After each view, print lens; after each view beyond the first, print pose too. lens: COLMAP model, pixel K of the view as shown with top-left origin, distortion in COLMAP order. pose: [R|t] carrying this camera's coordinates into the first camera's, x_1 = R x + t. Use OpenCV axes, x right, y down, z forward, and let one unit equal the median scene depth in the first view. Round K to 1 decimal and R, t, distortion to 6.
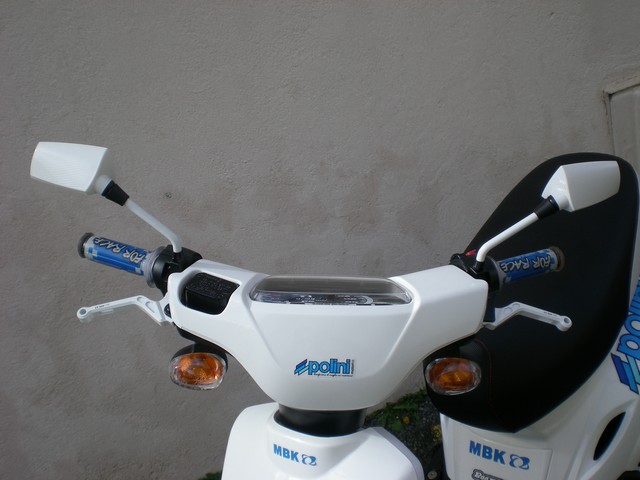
lens RADIAL K [[876.3, 0, 321.2], [0, 876.3, 240.6], [0, 0, 1]] dist [0.003829, 0.000000]
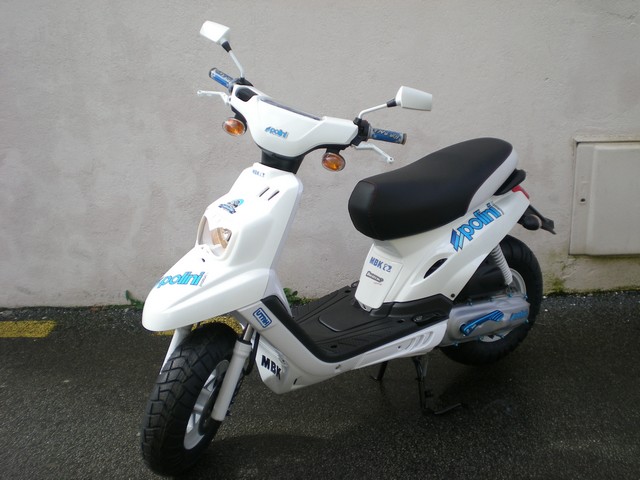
lens RADIAL K [[876.3, 0, 294.5], [0, 876.3, 234.4], [0, 0, 1]] dist [0.003829, 0.000000]
pose [[0.907528, 0.313880, -0.279057, 0.553400], [-0.339518, 0.939398, -0.047531, 0.345081], [0.247226, 0.137881, 0.959098, -0.871269]]
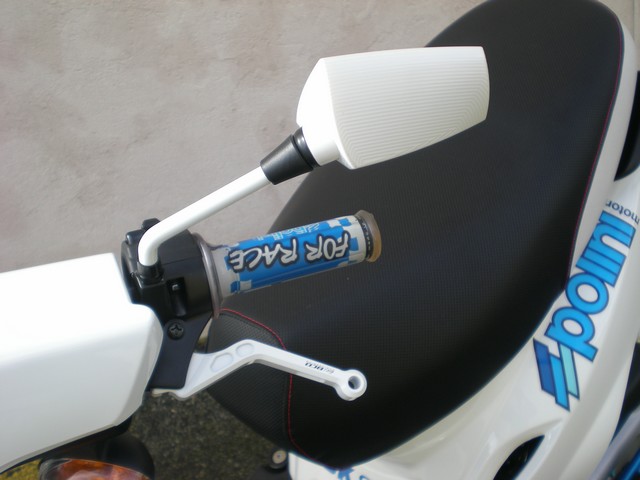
lens RADIAL K [[876.3, 0, 320.1], [0, 876.3, 240.2], [0, 0, 1]] dist [0.003829, 0.000000]
pose [[0.996654, 0.064488, -0.050225, 0.210862], [-0.051958, 0.974168, 0.219765, -0.065508], [0.063100, -0.216420, 0.974259, 0.416555]]
